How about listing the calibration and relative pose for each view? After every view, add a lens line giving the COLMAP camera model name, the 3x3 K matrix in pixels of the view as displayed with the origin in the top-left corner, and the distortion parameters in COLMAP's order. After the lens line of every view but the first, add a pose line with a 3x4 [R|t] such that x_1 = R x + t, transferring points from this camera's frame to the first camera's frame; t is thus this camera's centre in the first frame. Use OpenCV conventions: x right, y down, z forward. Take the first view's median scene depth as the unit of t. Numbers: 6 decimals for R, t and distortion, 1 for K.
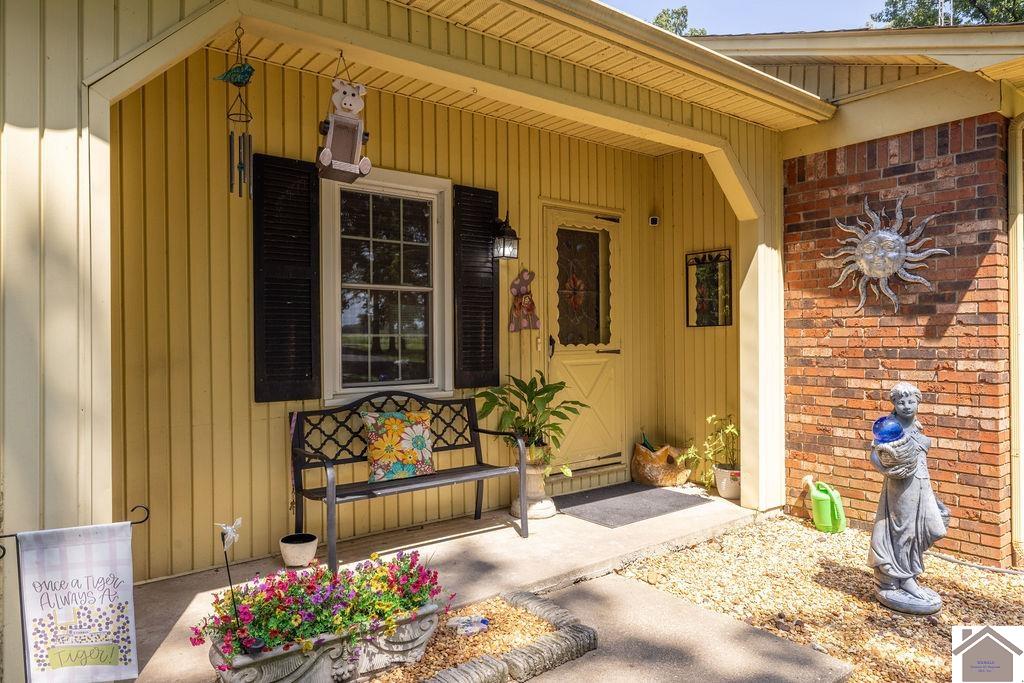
lens RADIAL K [[663.6, 0, 509.7], [0, 663.6, 337.4], [0, 0, 1]] dist [-0.003908, -0.000383]
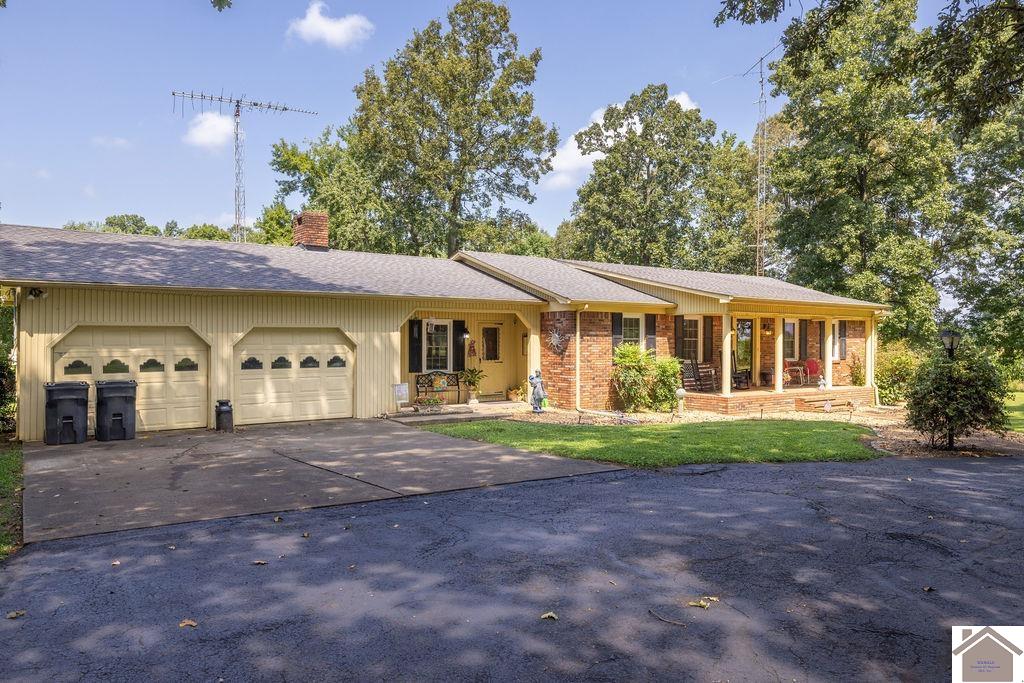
lens RADIAL K [[681.4, 0, 514.2], [0, 681.4, 344.3], [0, 0, 1]] dist [0.001965, 0.000212]
pose [[0.999100, 0.009497, -0.041338, 0.441936], [-0.009615, 0.999950, -0.002659, -0.075331], [0.041311, 0.003054, 0.999142, -3.006713]]
